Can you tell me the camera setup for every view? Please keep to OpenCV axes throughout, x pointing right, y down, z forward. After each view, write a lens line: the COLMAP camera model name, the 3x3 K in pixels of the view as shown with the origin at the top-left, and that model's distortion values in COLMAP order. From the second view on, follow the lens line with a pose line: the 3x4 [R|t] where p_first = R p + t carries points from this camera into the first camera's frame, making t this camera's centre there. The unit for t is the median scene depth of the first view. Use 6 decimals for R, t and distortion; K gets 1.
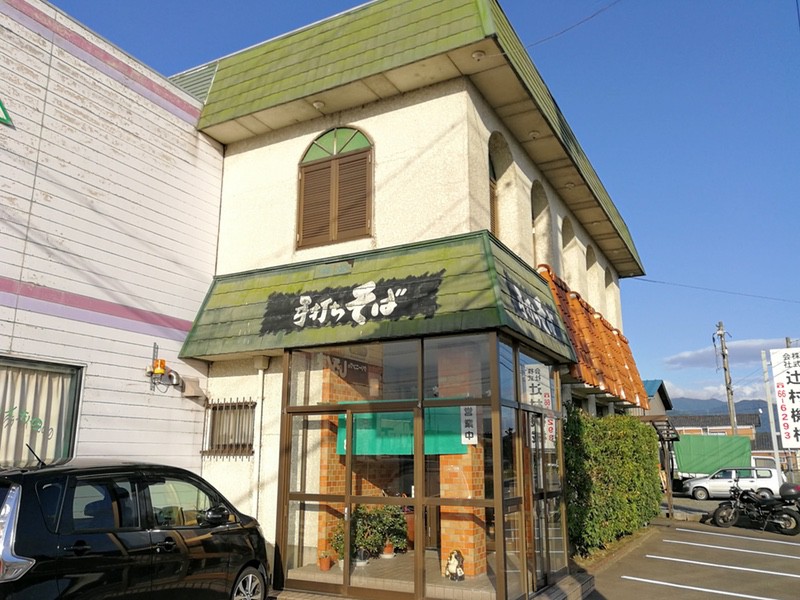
lens RADIAL K [[639.5, 0, 400.0], [0, 639.5, 300.0], [0, 0, 1]] dist [-0.021413, 0.032595]
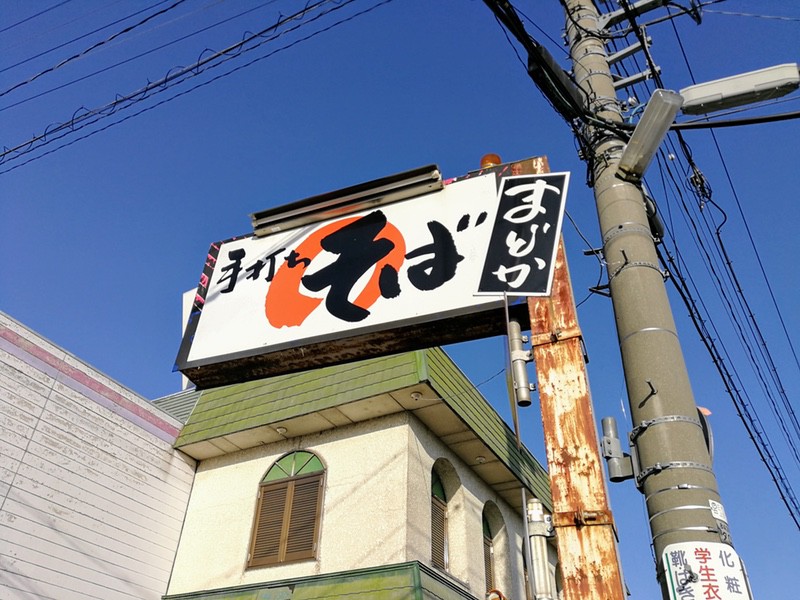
lens RADIAL K [[639.5, 0, 400.0], [0, 639.5, 300.0], [0, 0, 1]] dist [-0.021413, 0.032595]
pose [[0.999248, 0.012819, -0.036606, 0.120689], [-0.027127, 0.905539, -0.423396, -0.046582], [0.027720, 0.424070, 0.905205, -0.103824]]
